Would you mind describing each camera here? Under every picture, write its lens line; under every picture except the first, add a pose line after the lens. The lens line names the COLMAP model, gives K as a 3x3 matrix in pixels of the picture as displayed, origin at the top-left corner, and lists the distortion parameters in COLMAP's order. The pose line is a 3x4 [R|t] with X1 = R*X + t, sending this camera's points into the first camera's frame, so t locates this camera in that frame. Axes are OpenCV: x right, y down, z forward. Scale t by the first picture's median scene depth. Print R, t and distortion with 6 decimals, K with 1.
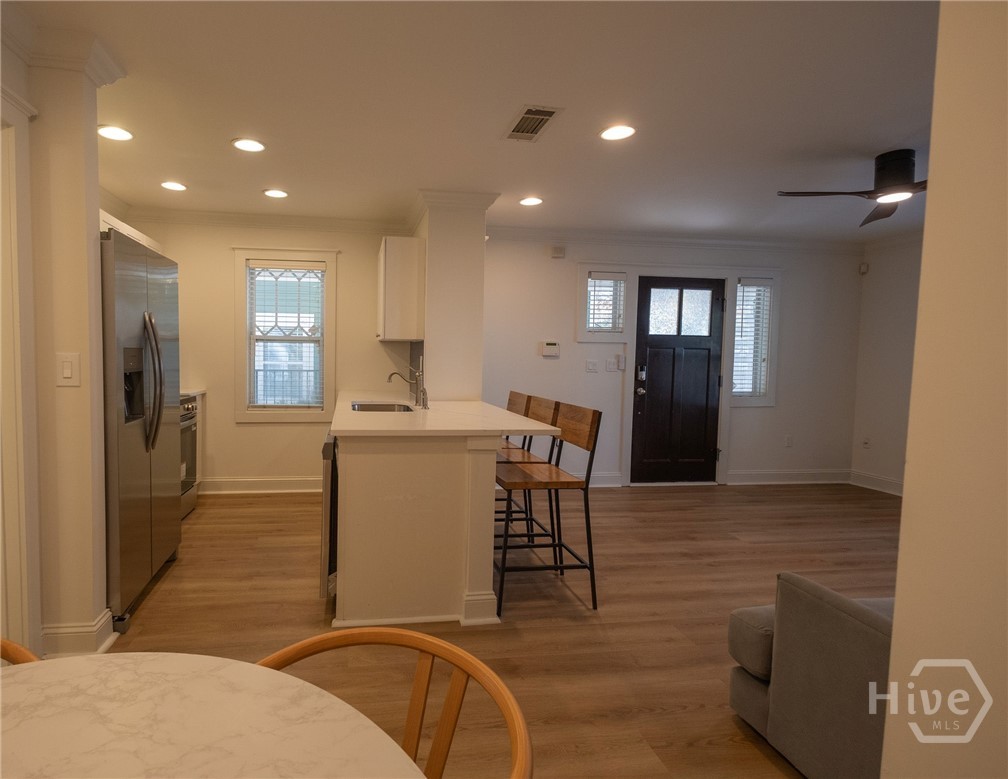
lens RADIAL K [[532.5, 0, 419.1], [0, 532.5, 385.9], [0, 0, 1]] dist [-0.001733, -0.000430]
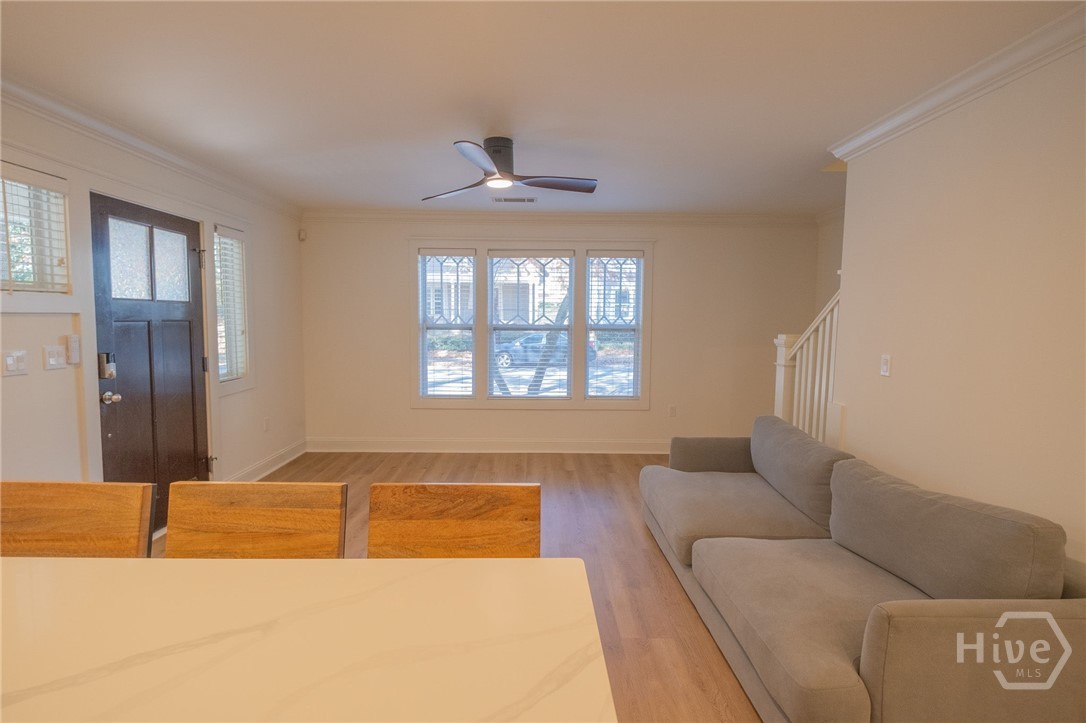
lens RADIAL K [[505.1, 0, 543.0], [0, 505.1, 361.5], [0, 0, 1]] dist [-0.014516, -0.000362]
pose [[0.121165, -0.100285, 0.987553, -0.055218], [0.051738, 0.994169, 0.094609, -0.056438], [-0.991283, 0.039631, 0.125648, 0.479723]]
